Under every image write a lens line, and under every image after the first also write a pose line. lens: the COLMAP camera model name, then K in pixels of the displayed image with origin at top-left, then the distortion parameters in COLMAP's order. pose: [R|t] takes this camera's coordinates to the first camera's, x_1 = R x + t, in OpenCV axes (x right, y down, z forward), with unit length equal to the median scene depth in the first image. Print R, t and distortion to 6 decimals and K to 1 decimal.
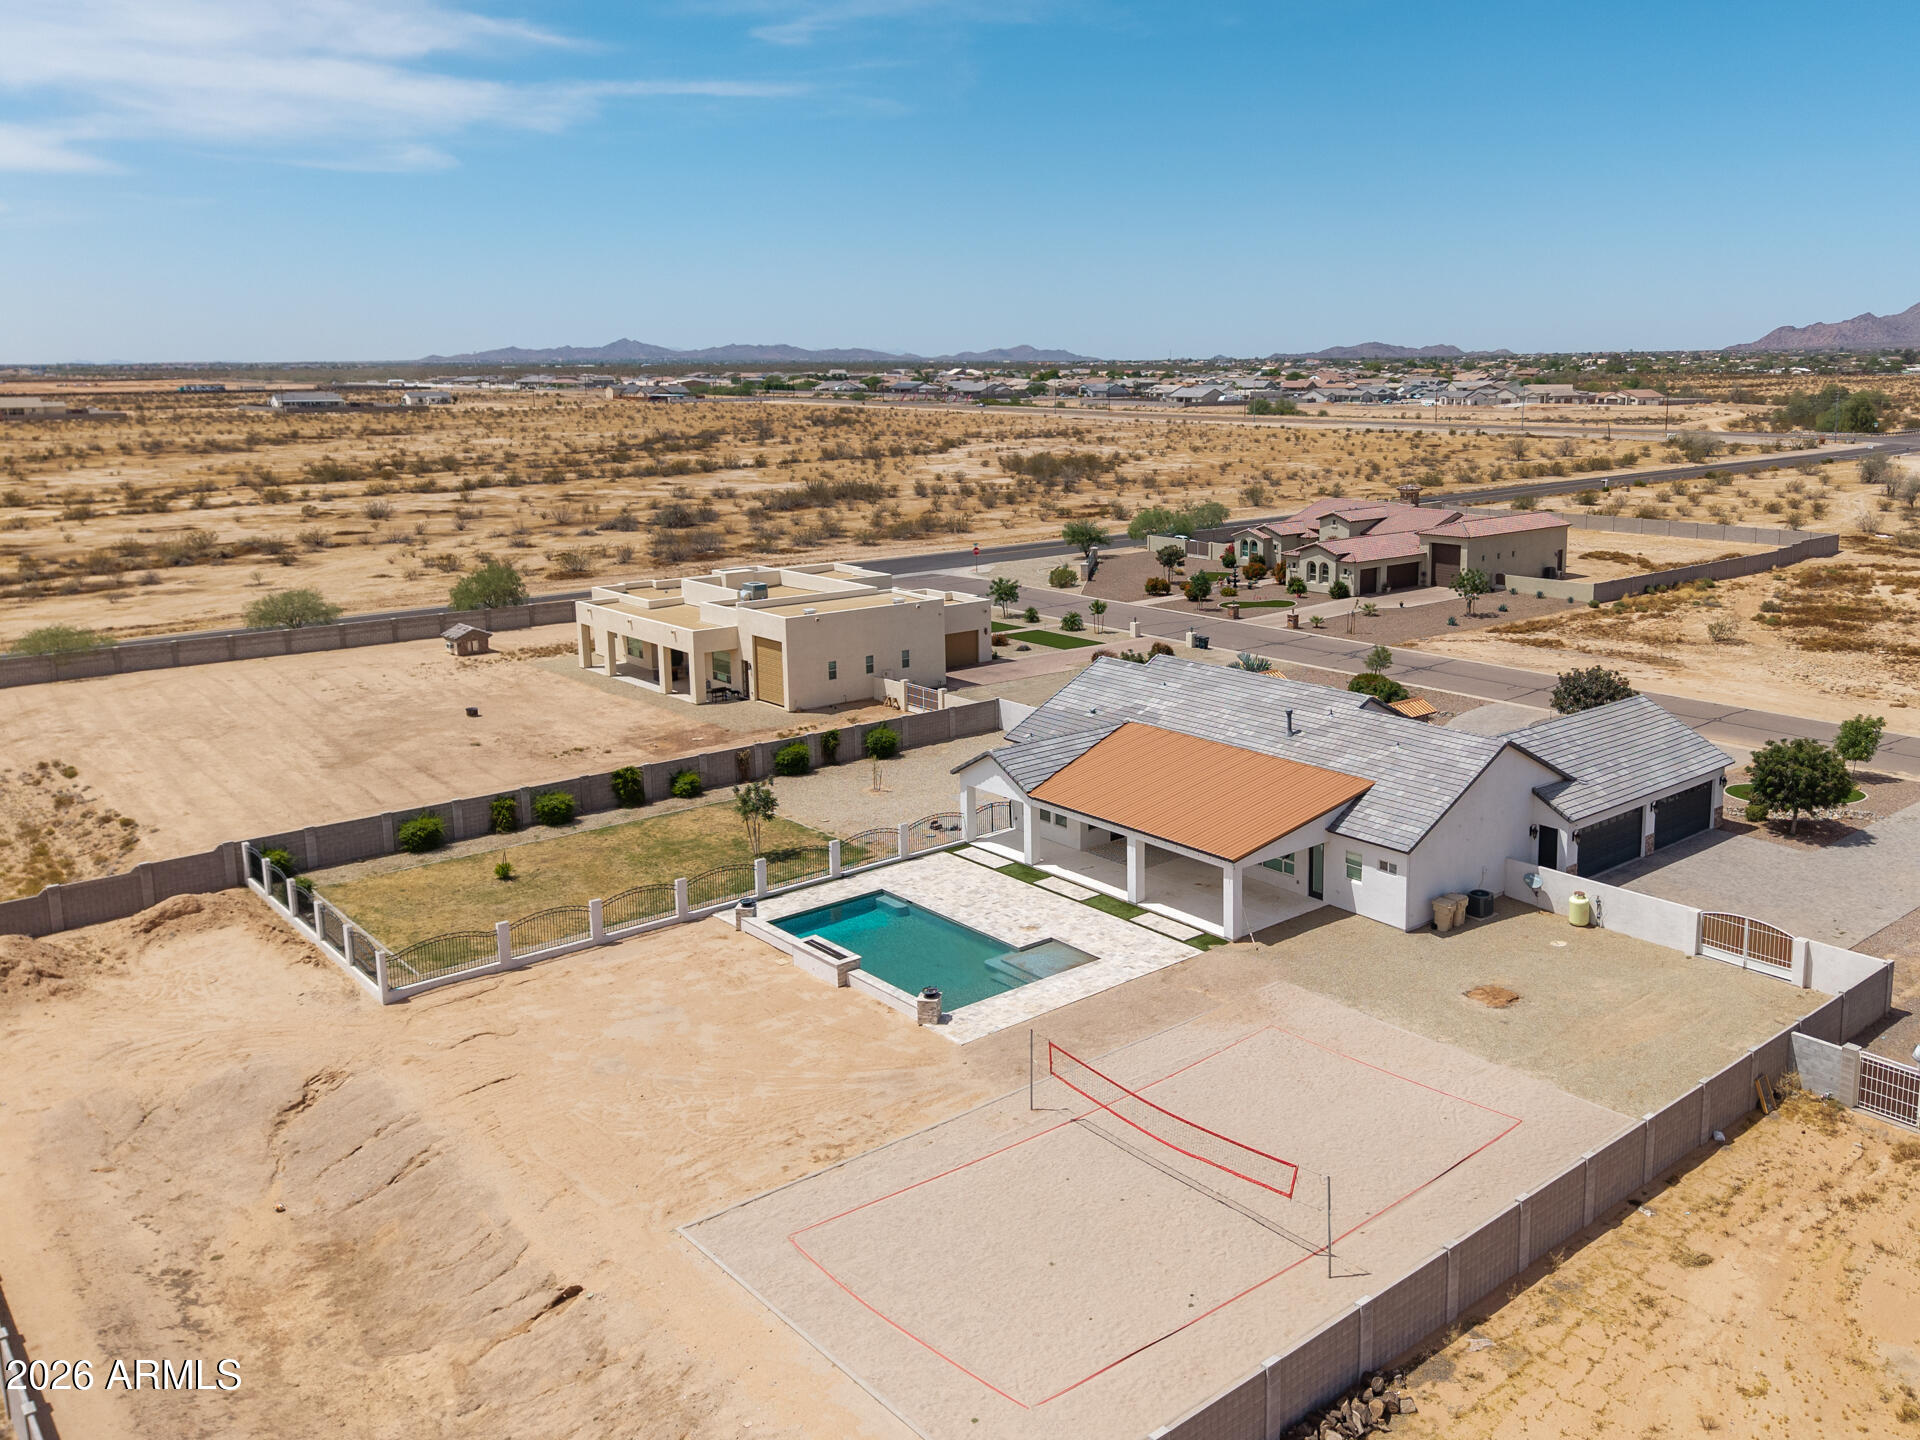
lens RADIAL K [[1556.9, 0, 1151.6], [0, 1556.9, 578.0], [0, 0, 1]] dist [0.049214, -0.068577]
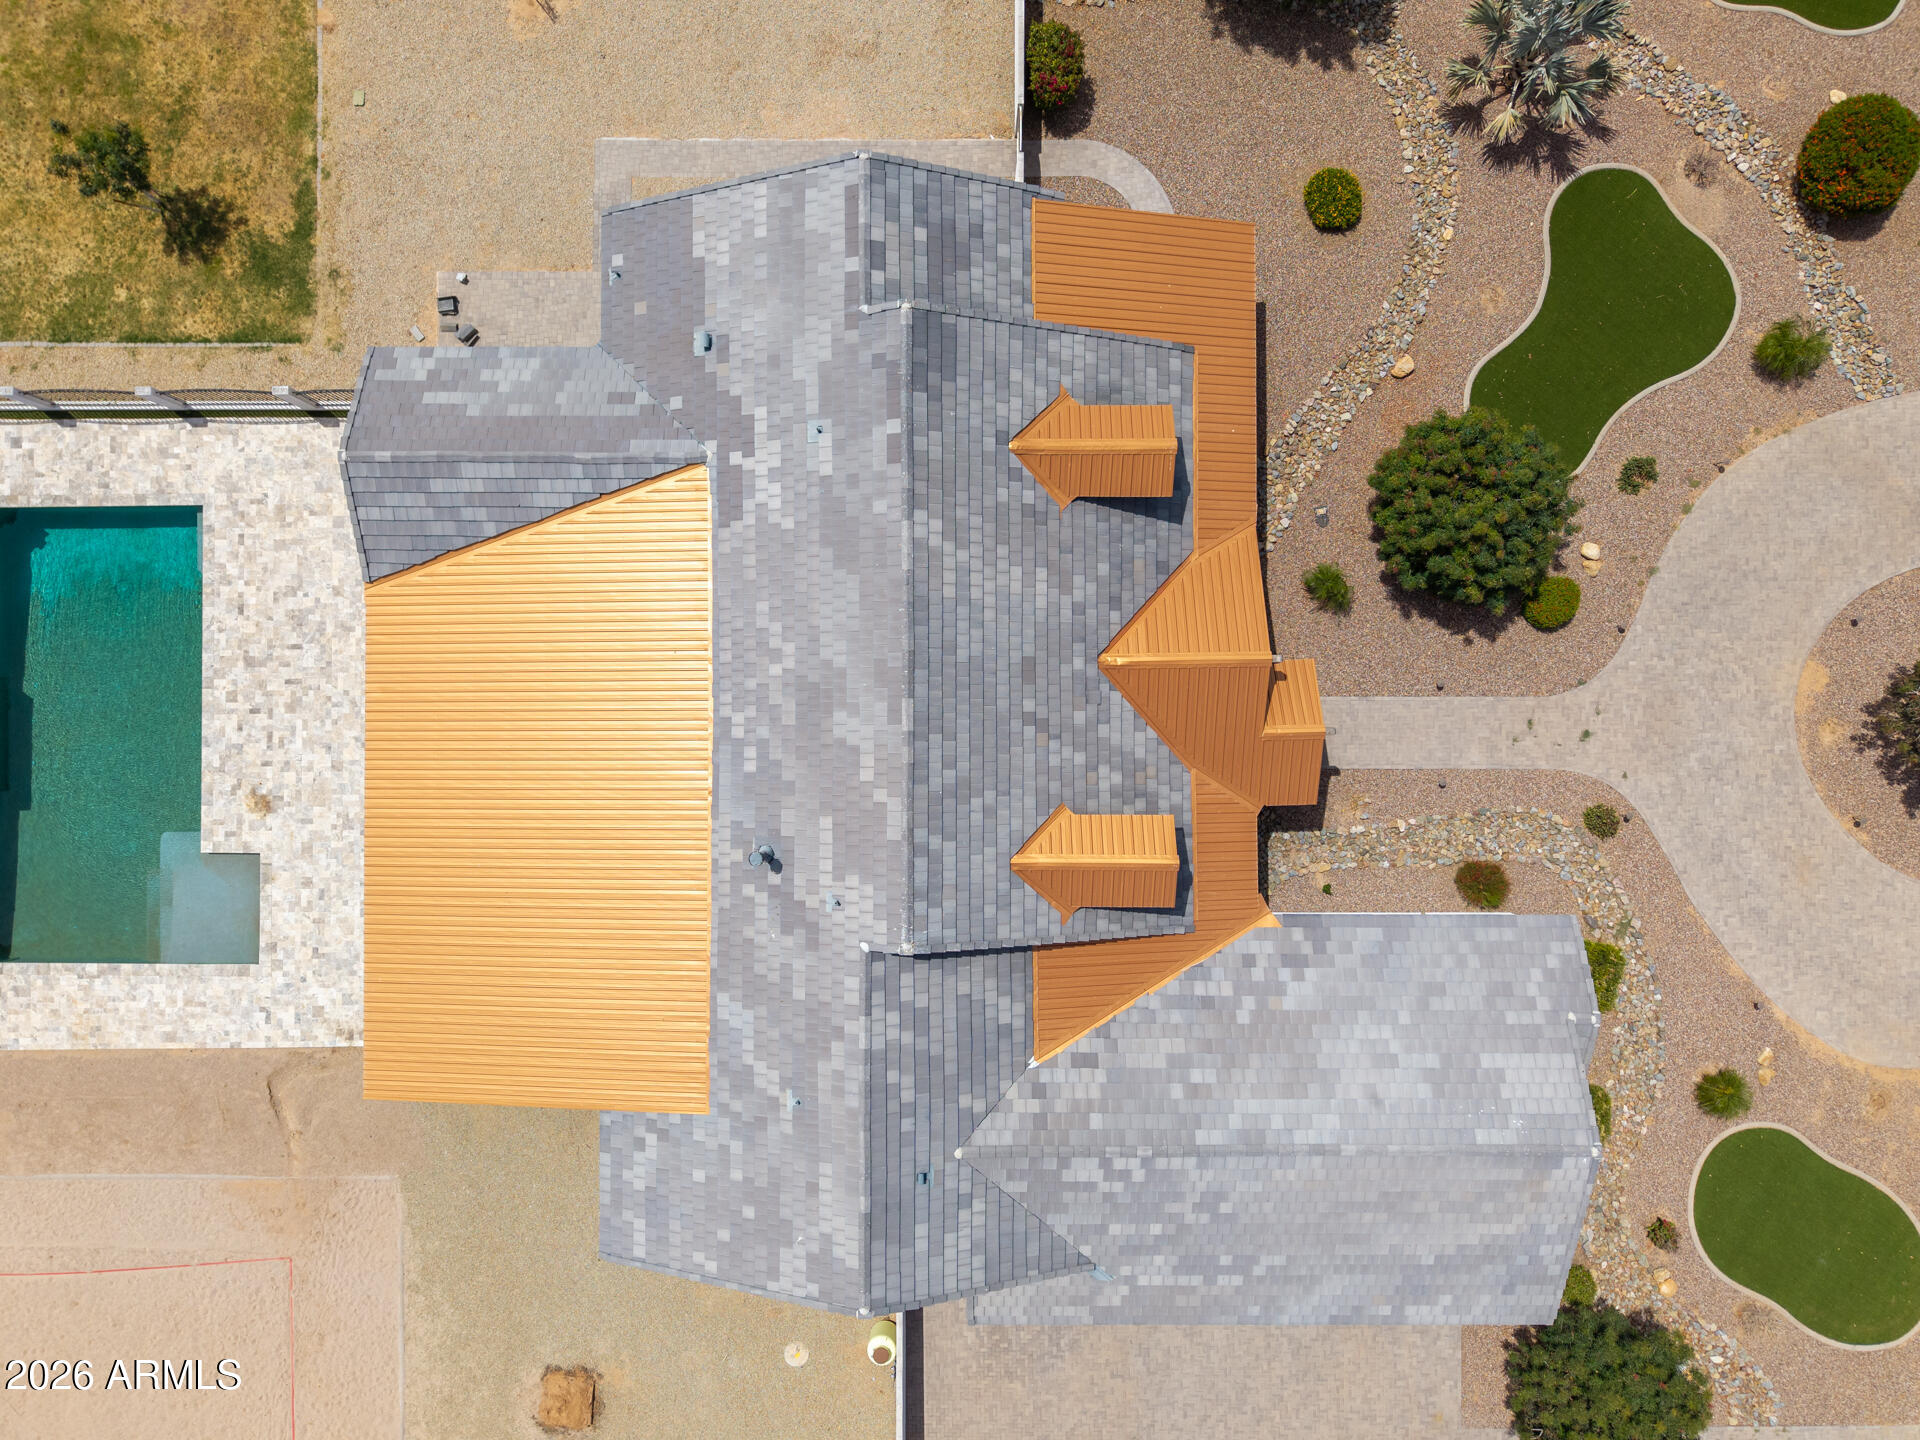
lens RADIAL K [[1283.9, 0, 996.0], [0, 1283.9, 707.1], [0, 0, 1]] dist [0.029355, -0.030187]
pose [[0.729411, 0.684032, -0.007726, 0.130058], [-0.094614, 0.112064, 0.989187, -0.363785], [0.677501, -0.720793, 0.146459, 1.156525]]
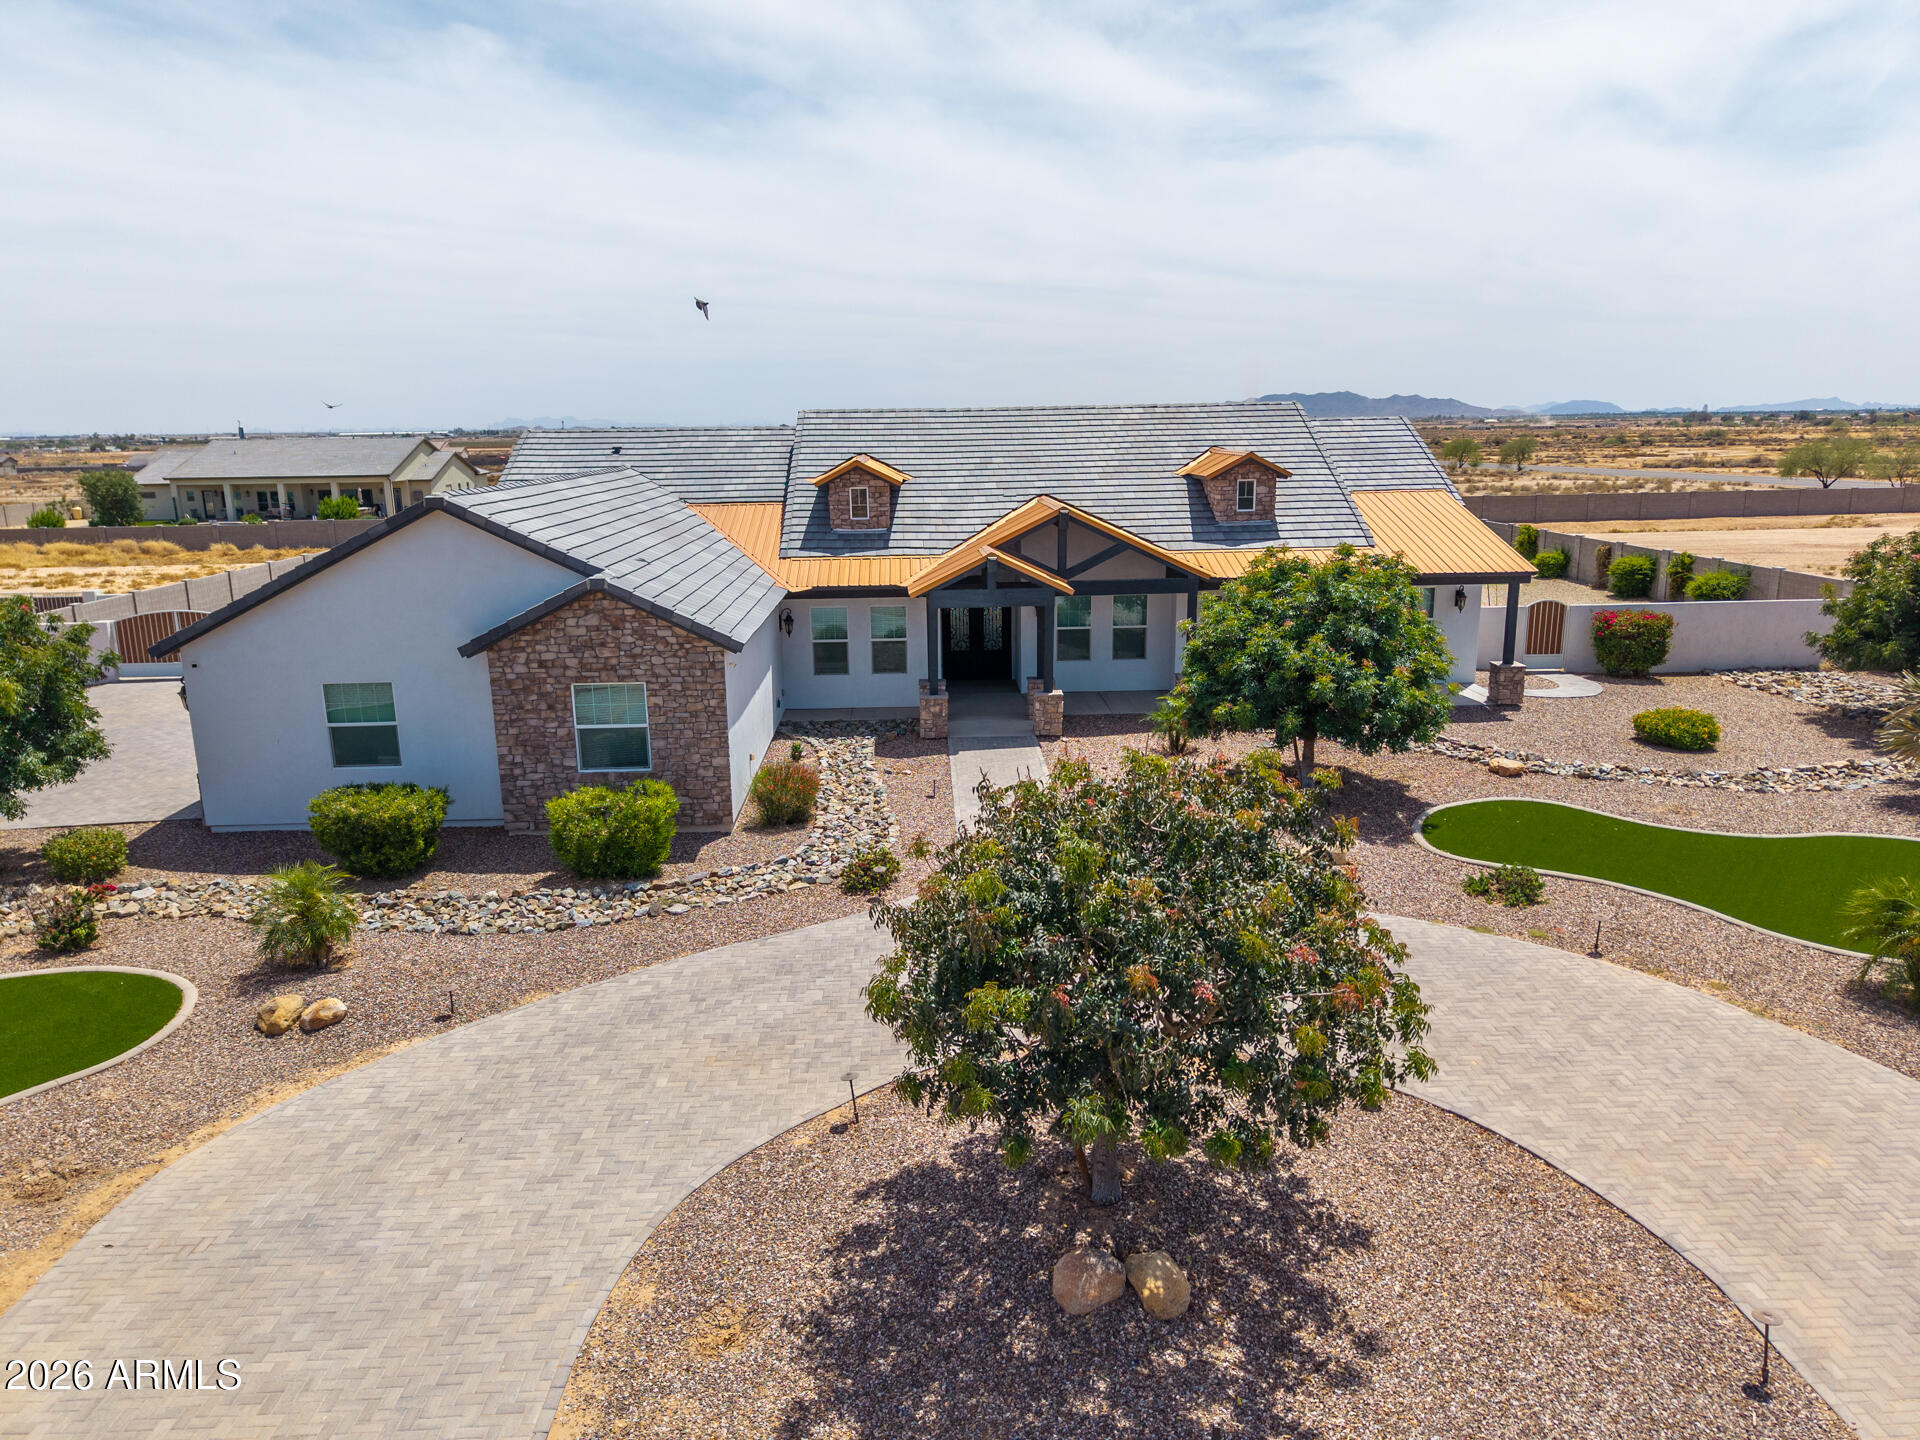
lens RADIAL K [[1283.9, 0, 968.7], [0, 1283.9, 729.2], [0, 0, 1]] dist [0.029355, -0.030187]
pose [[-0.655303, 0.182228, -0.733056, 0.559041], [-0.087689, 0.945551, 0.313440, 0.034434], [0.750259, 0.269680, -0.603643, 1.578921]]
